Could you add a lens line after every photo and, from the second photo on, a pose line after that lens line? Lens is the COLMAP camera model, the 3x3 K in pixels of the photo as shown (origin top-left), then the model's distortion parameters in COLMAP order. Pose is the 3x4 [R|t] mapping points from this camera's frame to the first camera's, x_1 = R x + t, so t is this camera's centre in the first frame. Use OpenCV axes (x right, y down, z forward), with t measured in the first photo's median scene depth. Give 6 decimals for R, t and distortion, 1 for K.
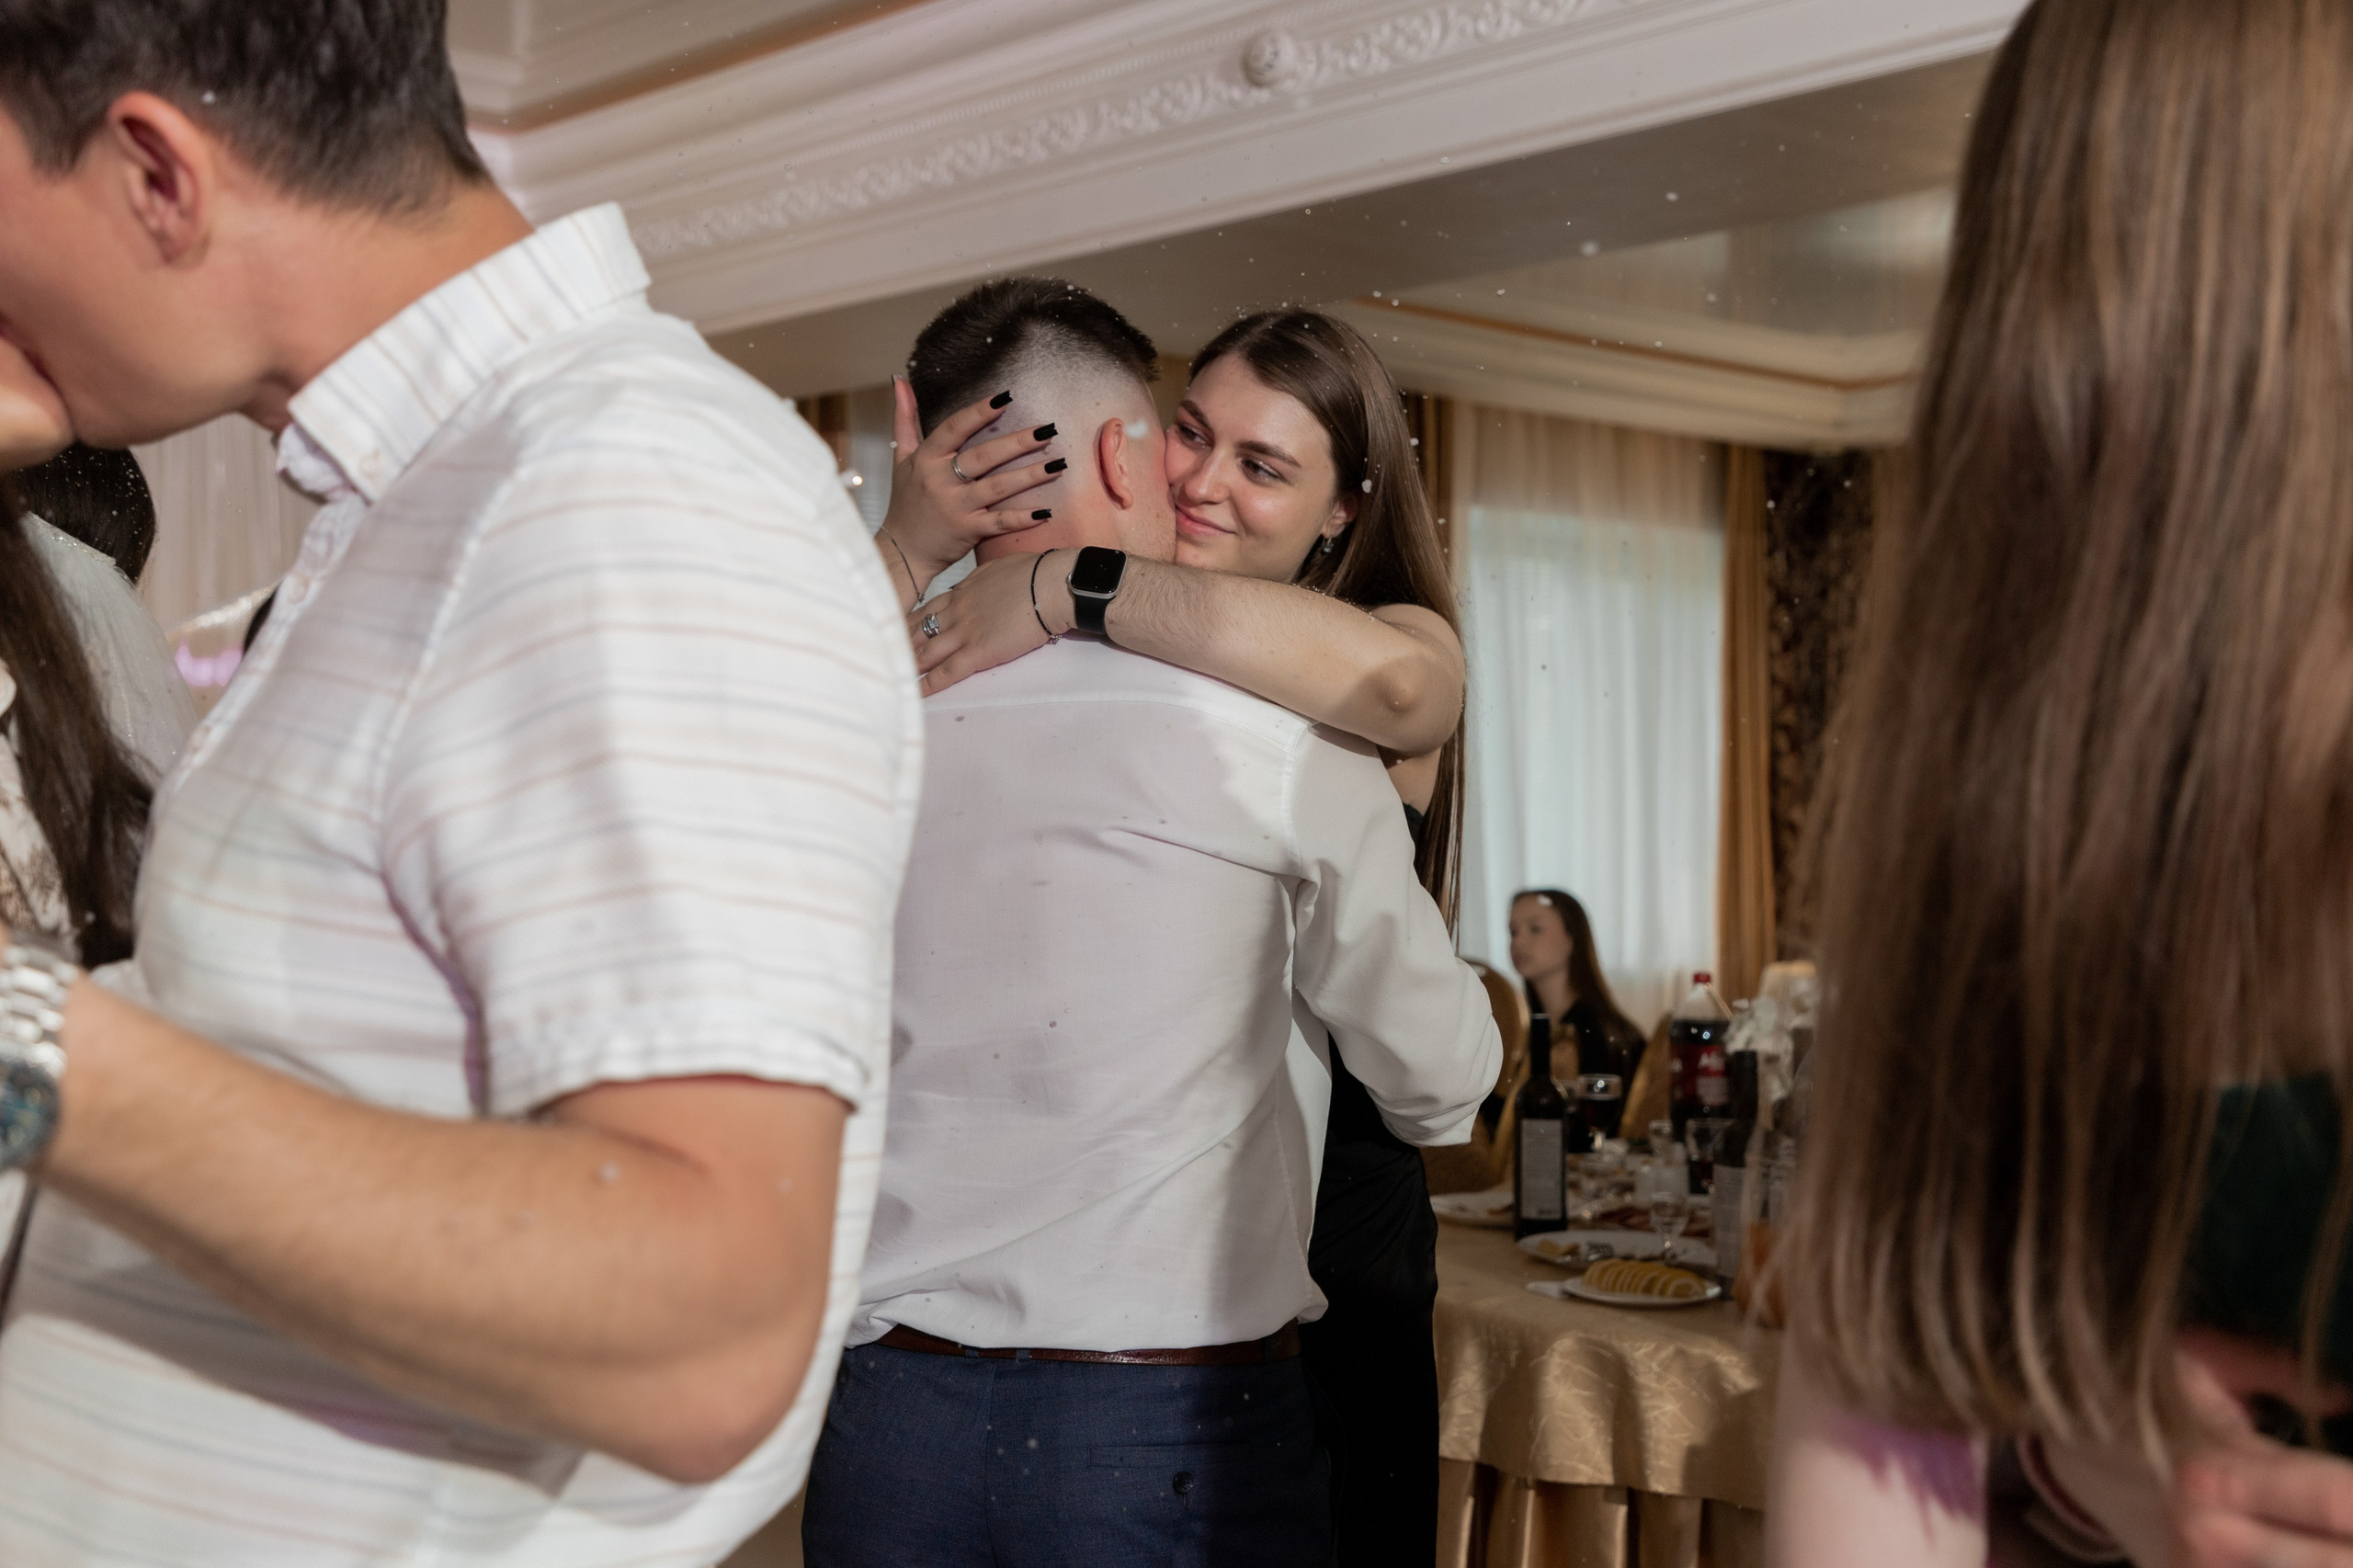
lens RADIAL K [[2742.7, 0, 1109.2], [0, 2742.7, 769.2], [0, 0, 1]] dist [0.123962, -0.000259]
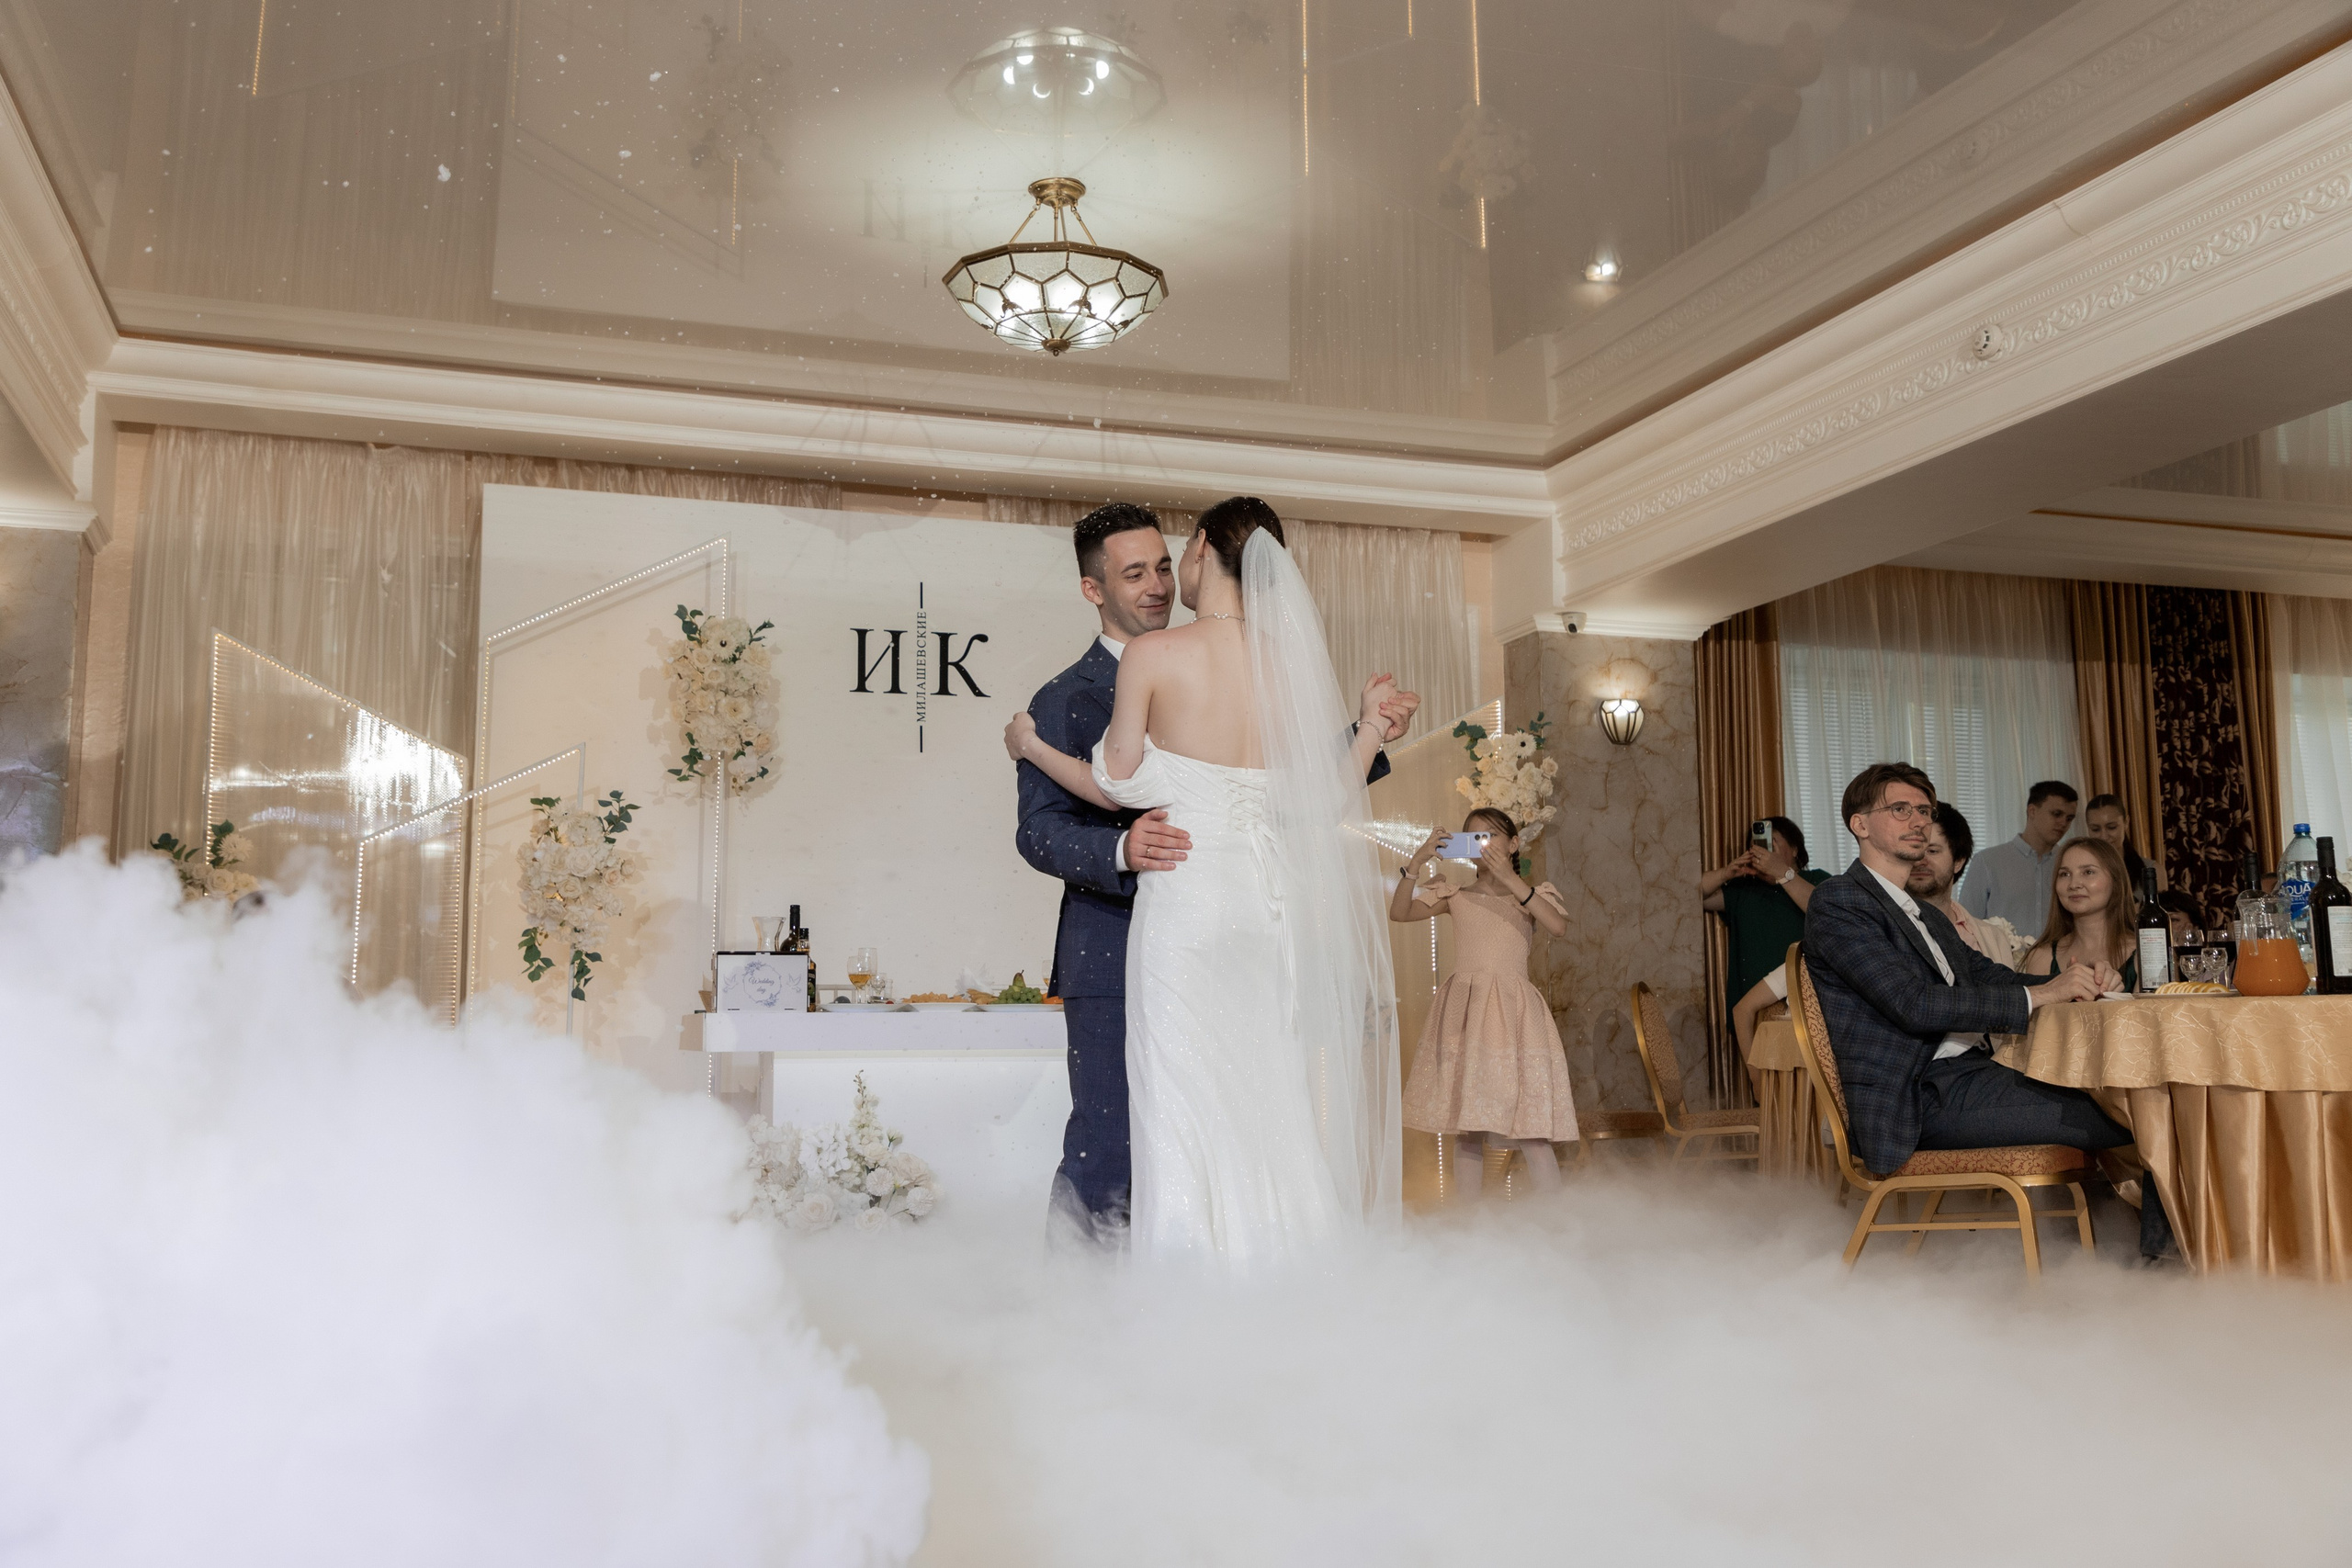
lens RADIAL K [[2174.0, 0, 1169.3], [0, 2174.0, 782.1], [0, 0, 1]] dist [0.039049, 0.025874]
pose [[0.914146, -0.061720, -0.400658, 0.123282], [0.014960, 0.992805, -0.118806, 0.152652], [0.405108, 0.102612, 0.908492, -0.354389]]
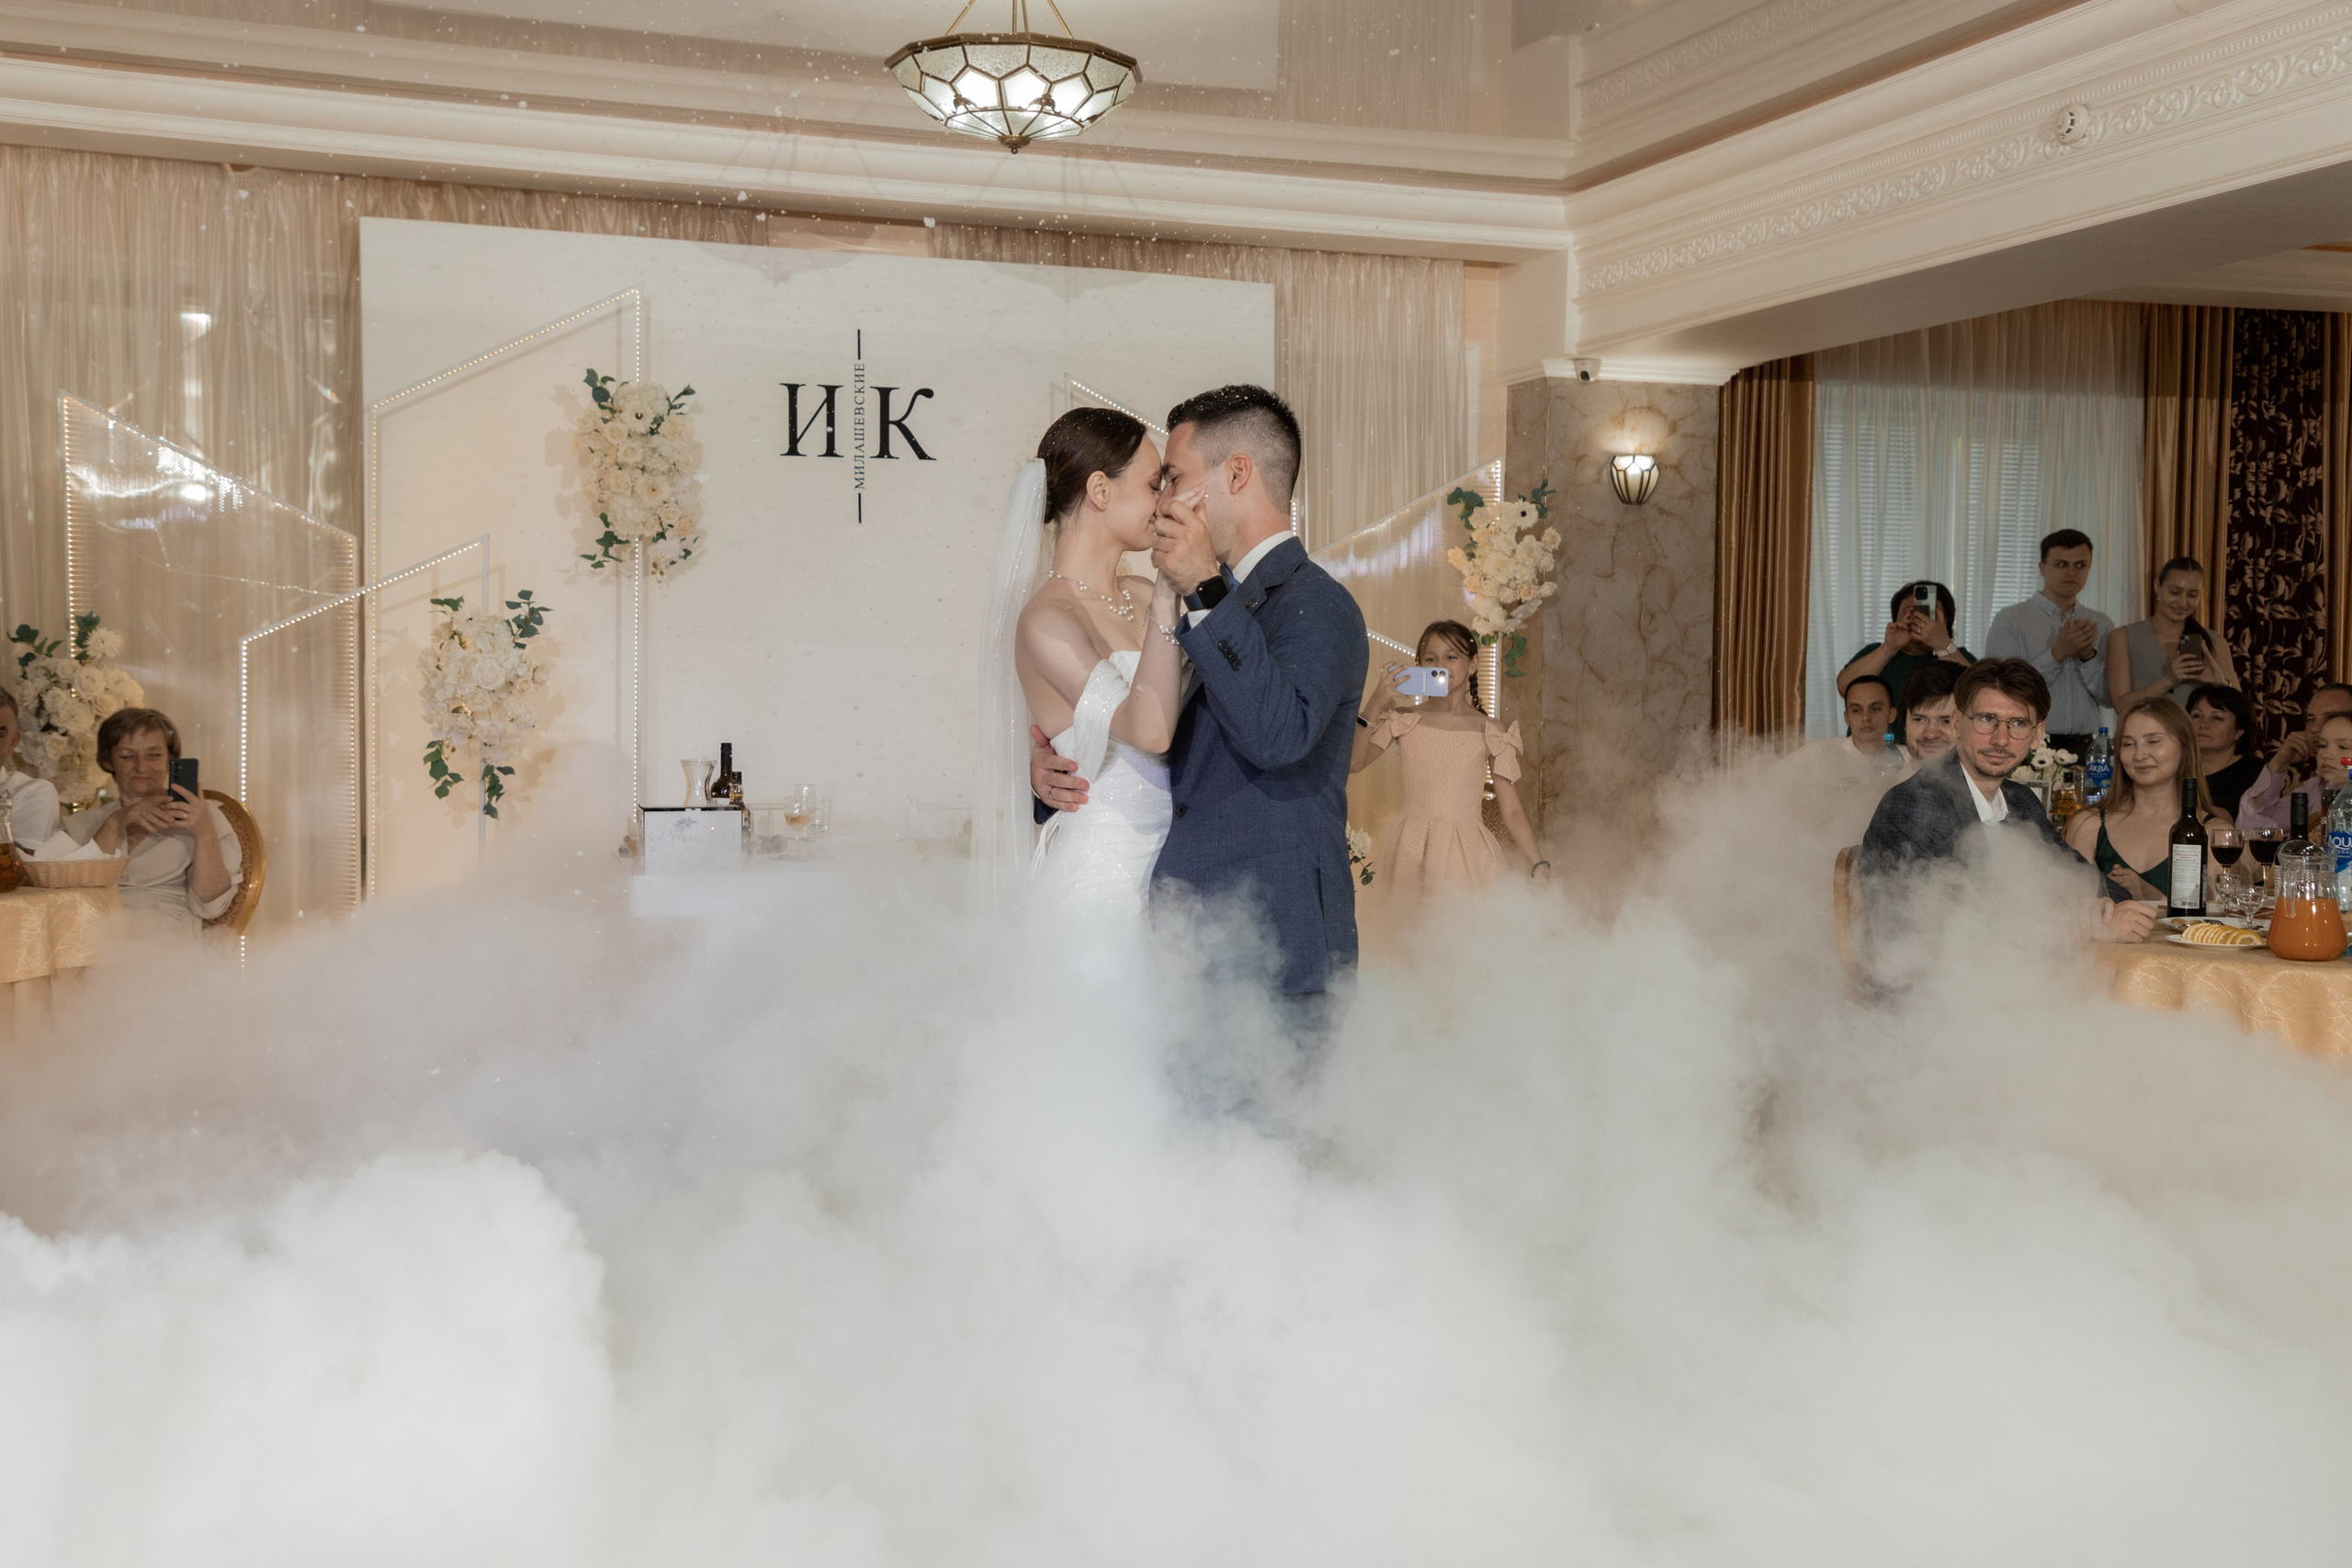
lens RADIAL K [[2400.5, 0, 1149.5], [0, 2400.5, 774.0], [0, 0, 1]] dist [0.077044, 0.027114]
pose [[0.918303, 0.021432, -0.395298, 0.131659], [-0.000396, 0.998583, 0.053219, 0.012868], [0.395878, -0.048714, 0.917010, -0.380117]]
